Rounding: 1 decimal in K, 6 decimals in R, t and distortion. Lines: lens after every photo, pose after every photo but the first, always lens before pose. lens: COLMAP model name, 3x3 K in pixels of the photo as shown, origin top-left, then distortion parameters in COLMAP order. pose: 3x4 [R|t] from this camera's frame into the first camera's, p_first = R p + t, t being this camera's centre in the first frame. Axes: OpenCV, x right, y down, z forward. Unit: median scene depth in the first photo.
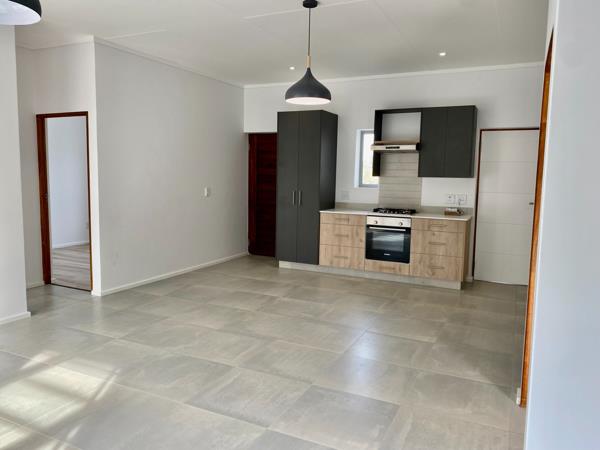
lens RADIAL K [[453.7, 0, 283.7], [0, 453.7, 223.5], [0, 0, 1]] dist [0.093981, 0.000340]
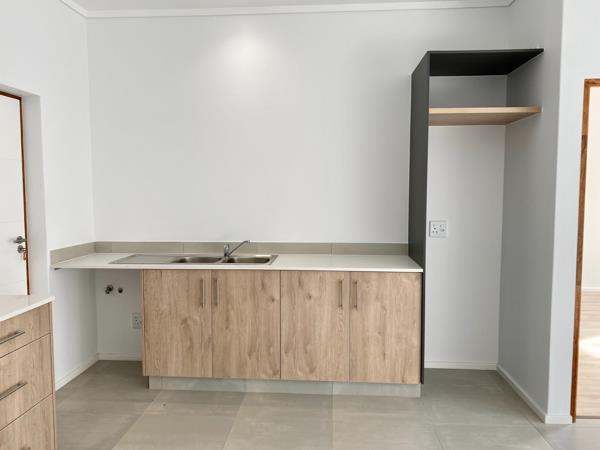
lens RADIAL K [[456.8, 0, 301.2], [0, 456.8, 220.3], [0, 0, 1]] dist [0.094779, -0.121402]
pose [[-0.413800, -0.081694, 0.906695, -0.050615], [0.092930, 0.986972, 0.131339, -0.098640], [-0.905612, 0.138608, -0.400818, 0.864655]]
